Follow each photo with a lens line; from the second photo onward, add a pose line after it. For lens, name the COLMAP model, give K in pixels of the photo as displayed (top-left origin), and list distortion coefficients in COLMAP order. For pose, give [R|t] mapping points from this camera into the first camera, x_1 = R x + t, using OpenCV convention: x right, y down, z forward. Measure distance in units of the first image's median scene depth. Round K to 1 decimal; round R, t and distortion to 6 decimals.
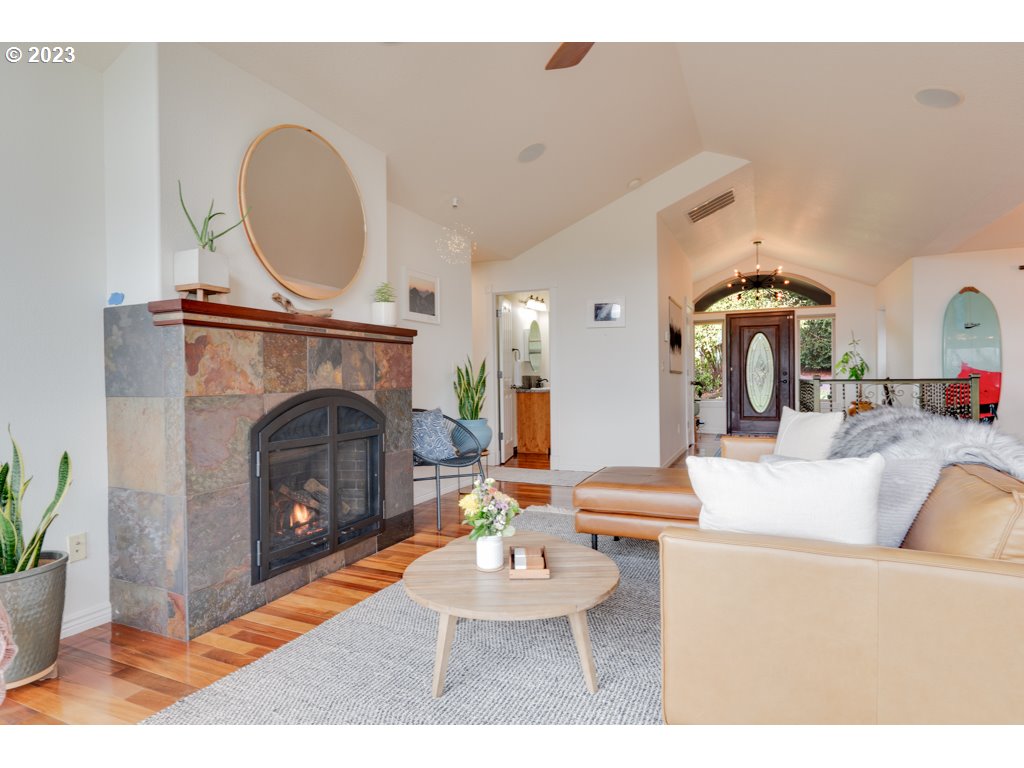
lens RADIAL K [[553.9, 0, 512.0], [0, 553.9, 384.0], [0, 0, 1]] dist [0.007046, 0.001376]
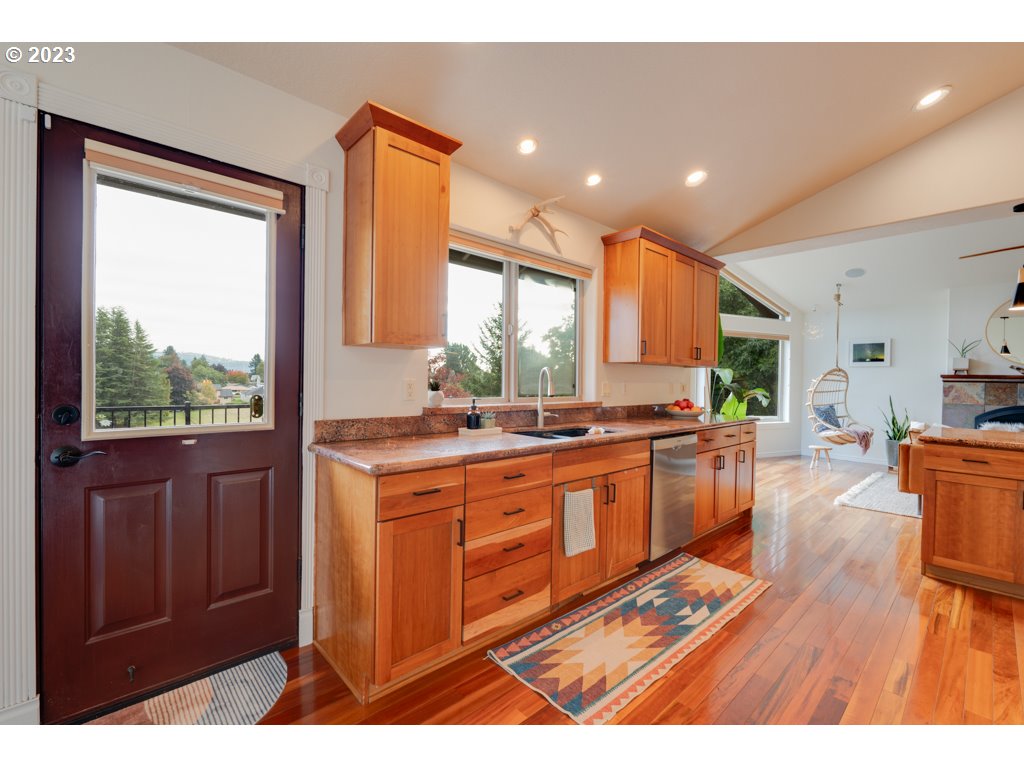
lens RADIAL K [[453.3, 0, 512.0], [0, 453.3, 384.0], [0, 0, 1]] dist [-0.002744, 0.000187]
pose [[-0.379334, 0.011146, -0.925193, 1.054652], [-0.023760, 0.999480, 0.021783, -0.033293], [0.924955, 0.030246, -0.378872, -0.136258]]
